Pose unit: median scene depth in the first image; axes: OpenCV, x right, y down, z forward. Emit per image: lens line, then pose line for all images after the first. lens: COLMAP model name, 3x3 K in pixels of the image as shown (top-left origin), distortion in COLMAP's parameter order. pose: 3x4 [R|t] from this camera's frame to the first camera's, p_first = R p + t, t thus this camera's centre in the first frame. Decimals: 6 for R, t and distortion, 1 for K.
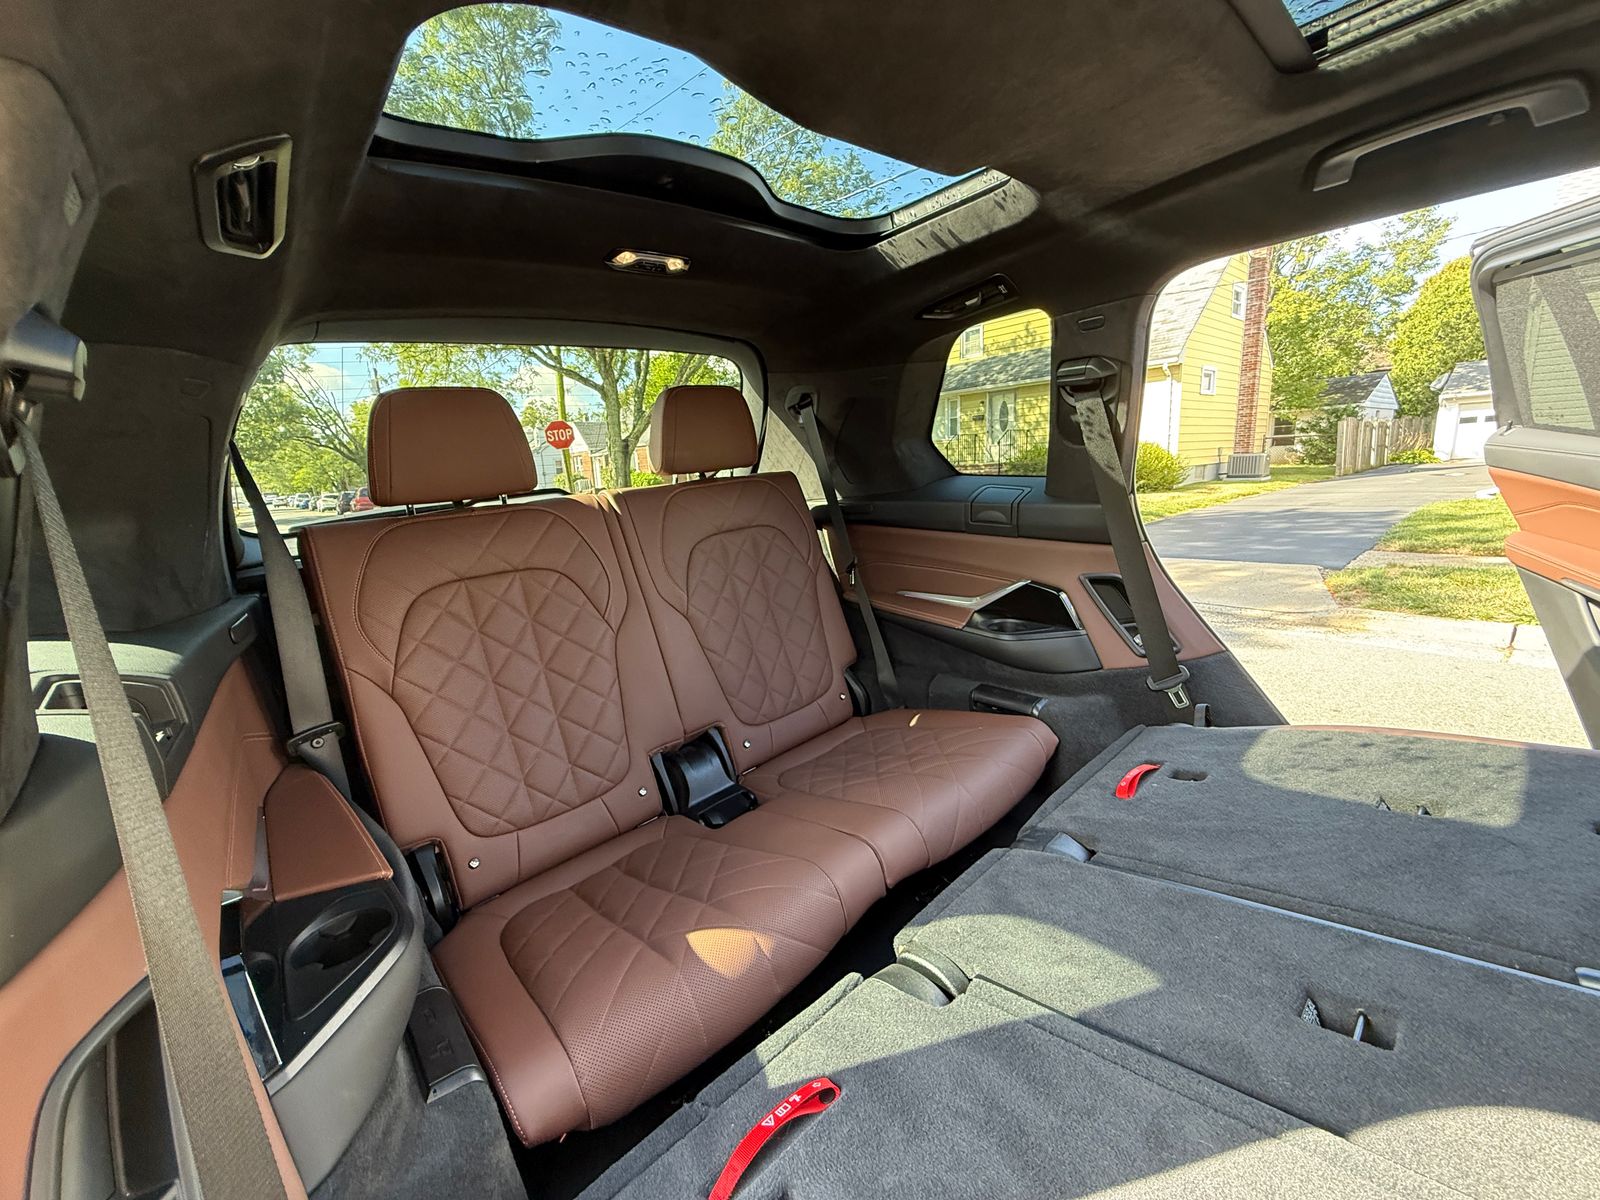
lens RADIAL K [[635.6, 0, 798.4], [0, 635.6, 603.5], [0, 0, 1]] dist [-0.006058, 0.001164]
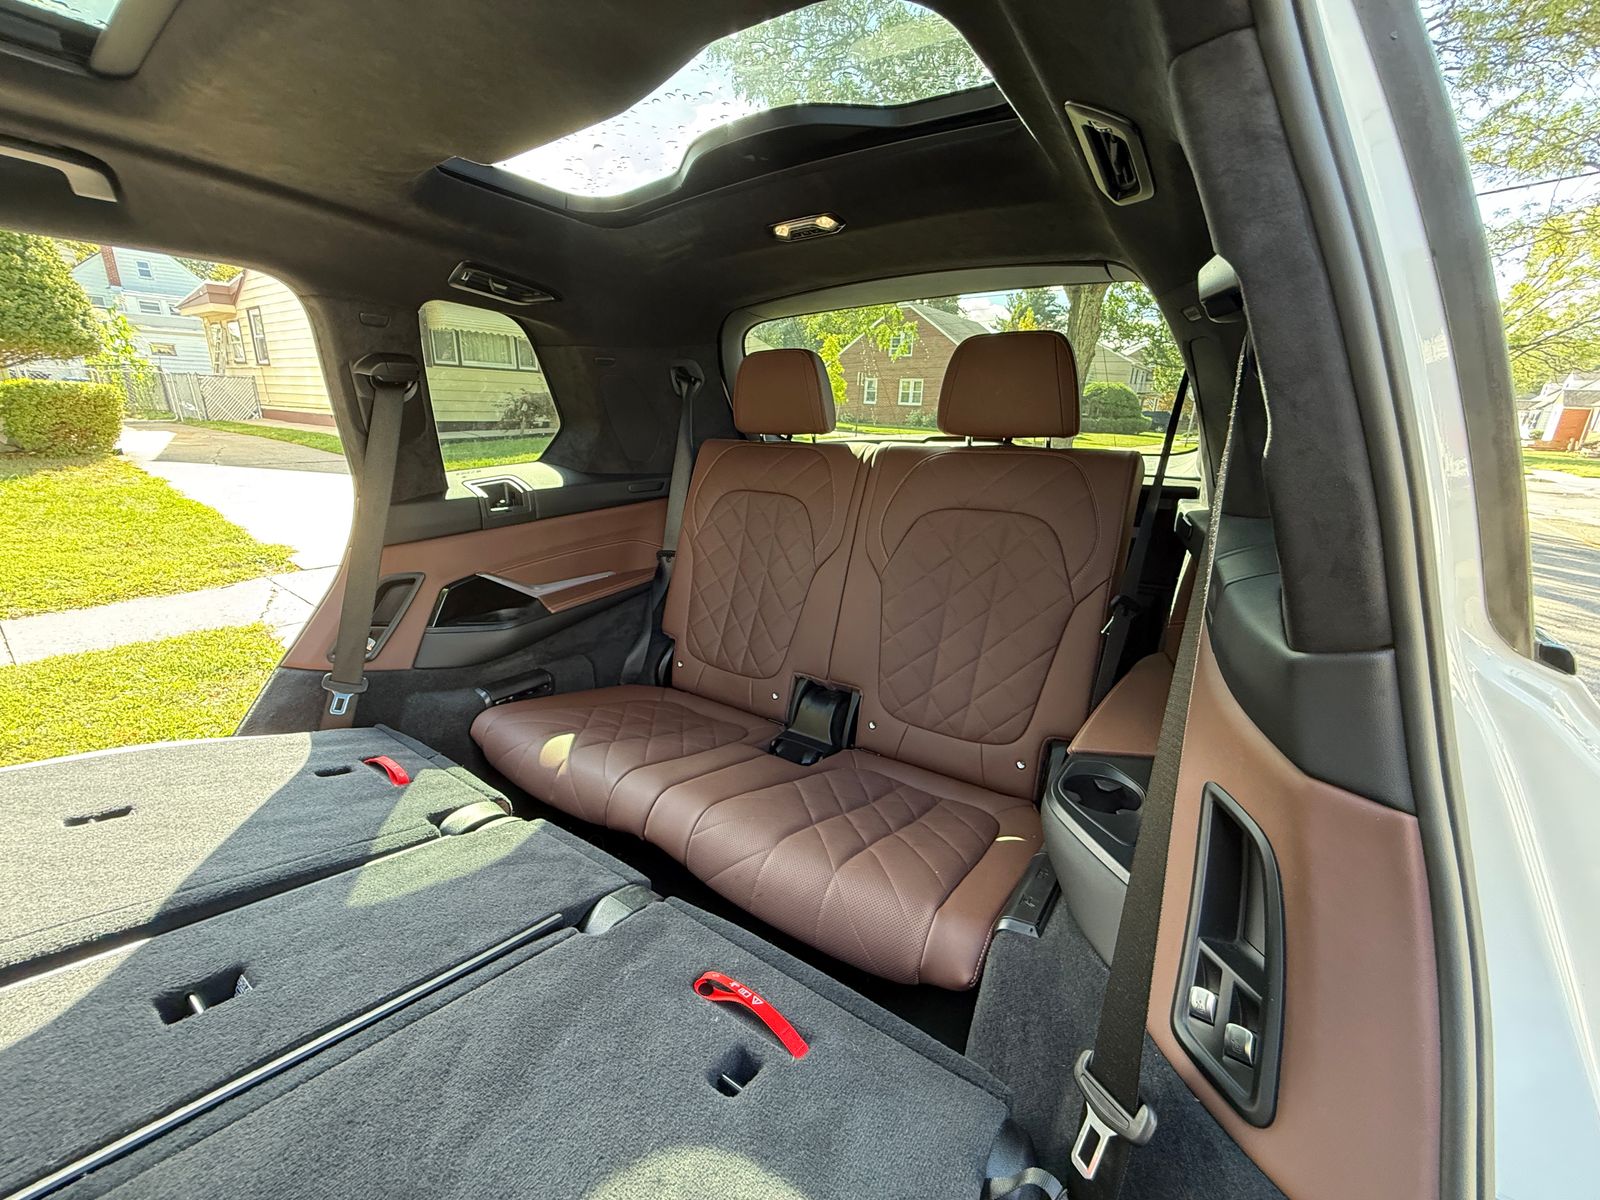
lens RADIAL K [[635.6, 0, 798.5], [0, 635.6, 604.8], [0, 0, 1]] dist [-0.006058, 0.001164]
pose [[0.218011, 0.350988, -0.910648, 0.888322], [-0.249301, 0.922163, 0.295743, -0.255035], [0.943568, 0.162550, 0.288543, 0.743542]]
